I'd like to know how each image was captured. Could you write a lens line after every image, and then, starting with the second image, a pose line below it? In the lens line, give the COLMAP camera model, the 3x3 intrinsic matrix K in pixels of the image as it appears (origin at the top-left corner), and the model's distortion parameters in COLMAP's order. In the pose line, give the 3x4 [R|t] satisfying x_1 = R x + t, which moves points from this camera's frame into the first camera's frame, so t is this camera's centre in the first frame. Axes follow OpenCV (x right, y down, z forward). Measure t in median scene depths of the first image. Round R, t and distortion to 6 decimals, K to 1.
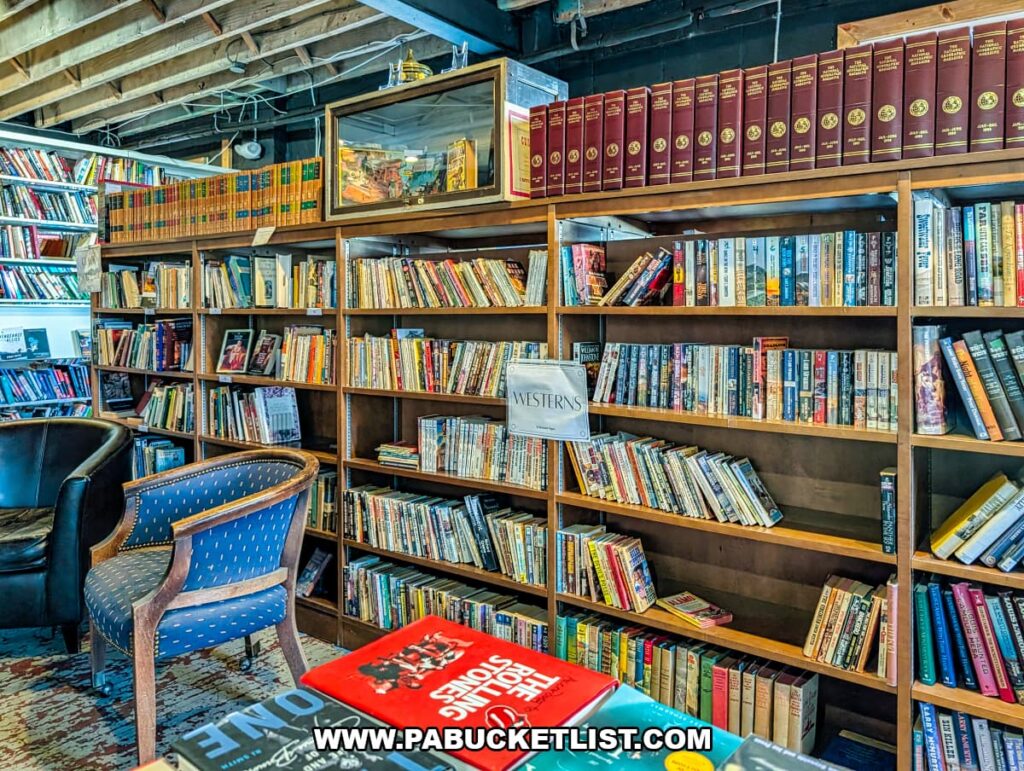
lens RADIAL K [[752.9, 0, 512.0], [0, 752.9, 385.5], [0, 0, 1]] dist [0.041975, -0.004997]
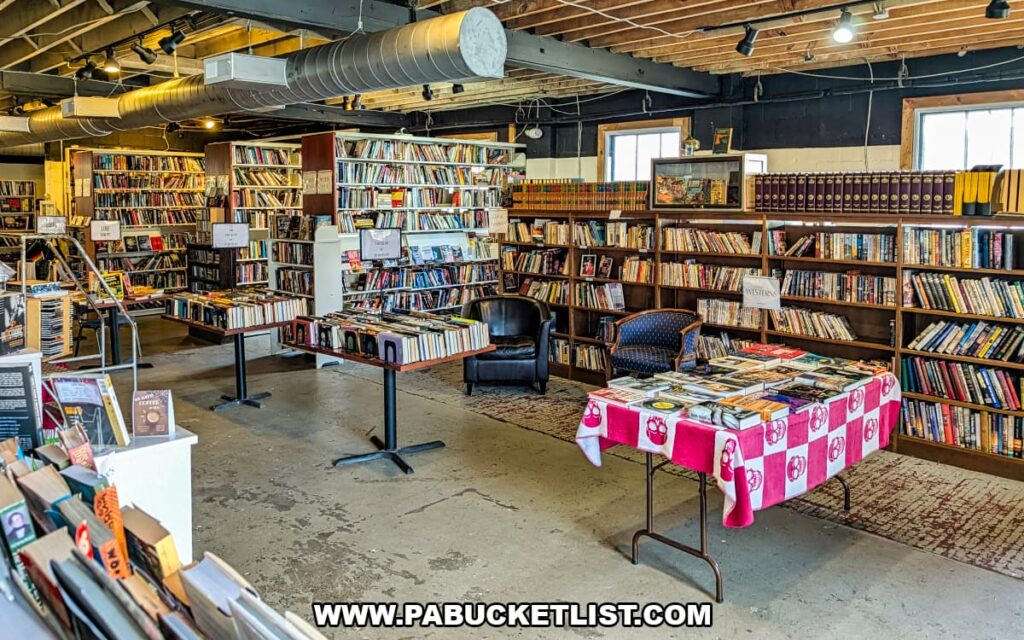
lens RADIAL K [[759.0, 0, 507.8], [0, 759.0, 268.4], [0, 0, 1]] dist [0.008422, 0.001546]
pose [[0.988843, 0.016546, -0.148038, -0.409036], [-0.017719, 0.999821, -0.006612, -0.028932], [0.147902, 0.009161, 0.988960, -1.601246]]
